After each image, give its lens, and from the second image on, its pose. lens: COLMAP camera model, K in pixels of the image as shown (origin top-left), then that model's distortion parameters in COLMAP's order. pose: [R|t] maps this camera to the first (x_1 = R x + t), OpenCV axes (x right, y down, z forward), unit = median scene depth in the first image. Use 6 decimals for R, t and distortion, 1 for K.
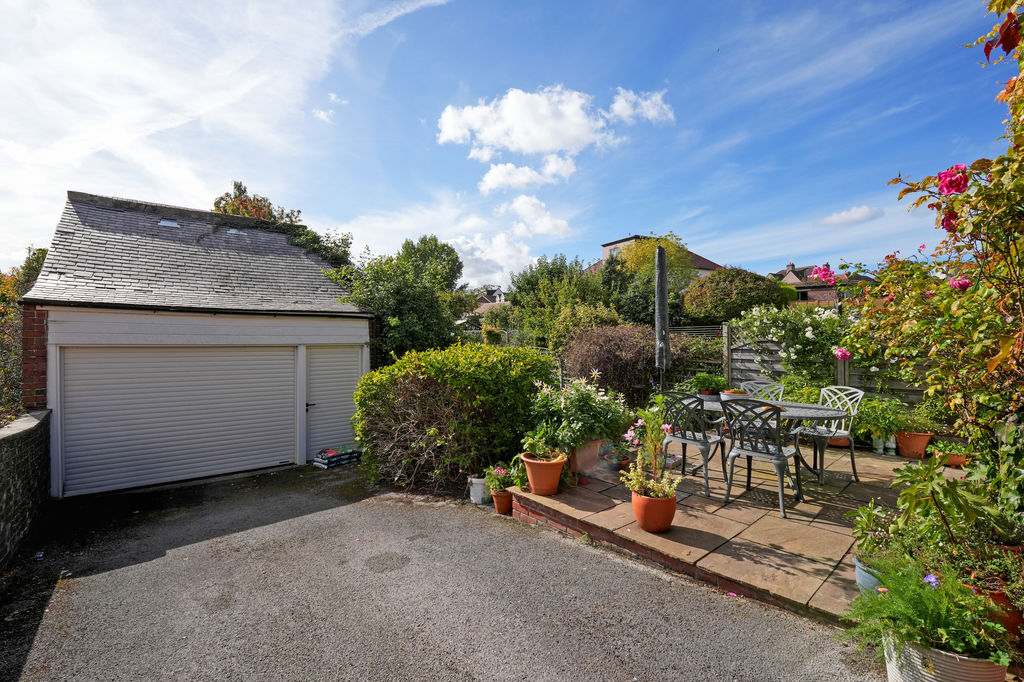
lens RADIAL K [[443.6, 0, 512.0], [0, 443.6, 341.0], [0, 0, 1]] dist [-0.014321, -0.000055]
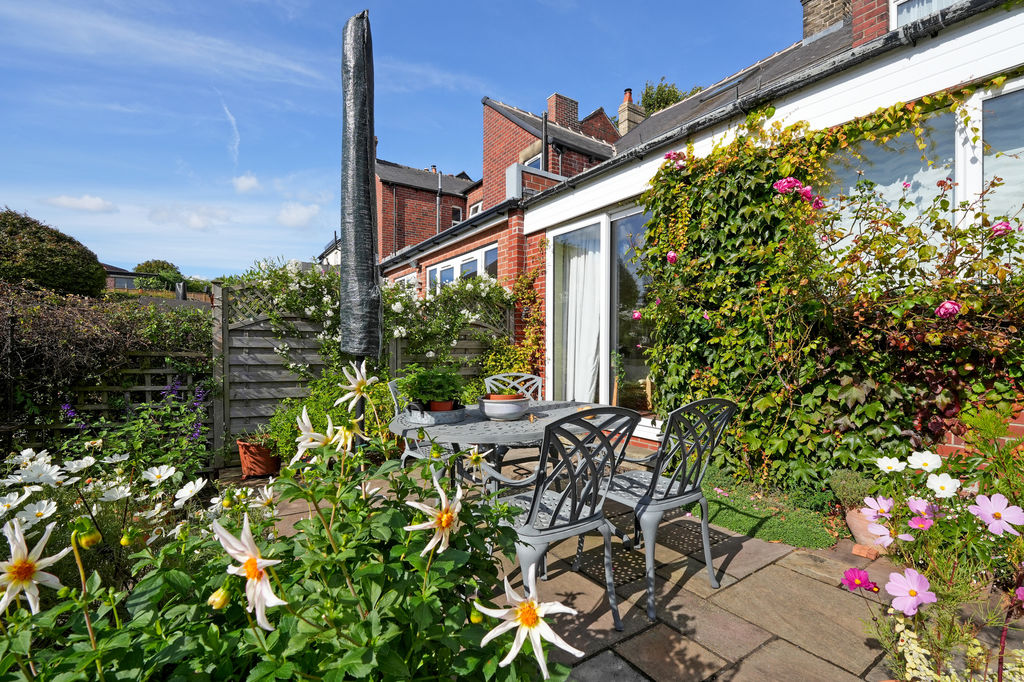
lens RADIAL K [[448.6, 0, 479.3], [0, 448.6, 343.6], [0, 0, 1]] dist [-0.016185, -0.000163]
pose [[0.147642, 0.005890, 0.989023, -0.013167], [-0.004586, 0.999976, -0.005270, 0.038073], [-0.989030, -0.003758, 0.147665, 0.622063]]
